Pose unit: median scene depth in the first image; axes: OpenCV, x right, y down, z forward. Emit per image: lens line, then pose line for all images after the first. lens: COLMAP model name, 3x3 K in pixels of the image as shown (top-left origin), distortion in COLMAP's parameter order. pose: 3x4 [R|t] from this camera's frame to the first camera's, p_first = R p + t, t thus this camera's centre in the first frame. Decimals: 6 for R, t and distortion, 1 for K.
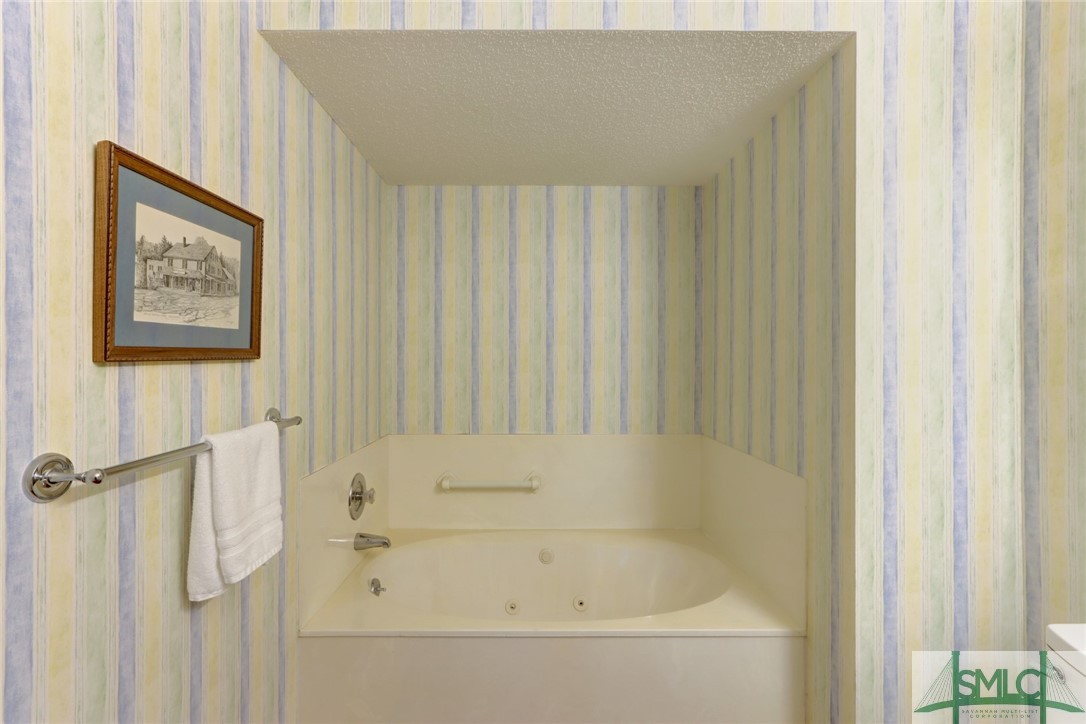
lens RADIAL K [[500.7, 0, 543.0], [0, 500.7, 362.0], [0, 0, 1]] dist [0.000767, 0.000868]
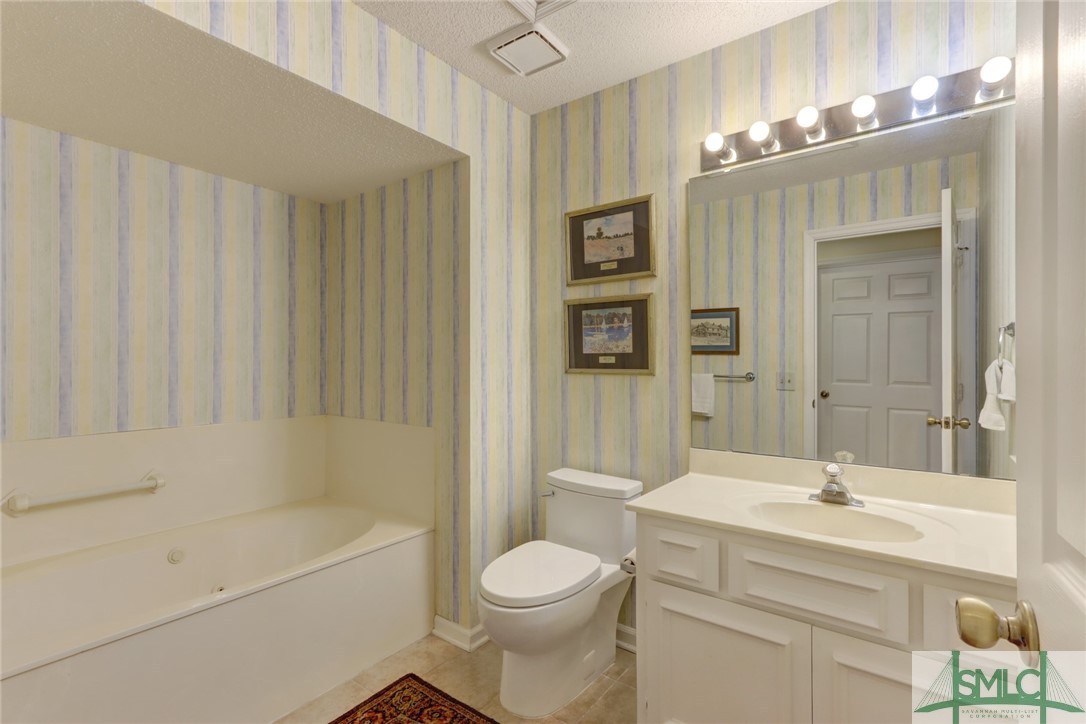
lens RADIAL K [[500.7, 0, 543.0], [0, 500.7, 362.0], [0, 0, 1]] dist [0.000767, 0.000868]
pose [[0.598936, 0.001584, 0.800795, -0.500163], [0.001307, 0.999995, -0.002956, 0.038493], [-0.800796, 0.002818, 0.598931, -0.183055]]
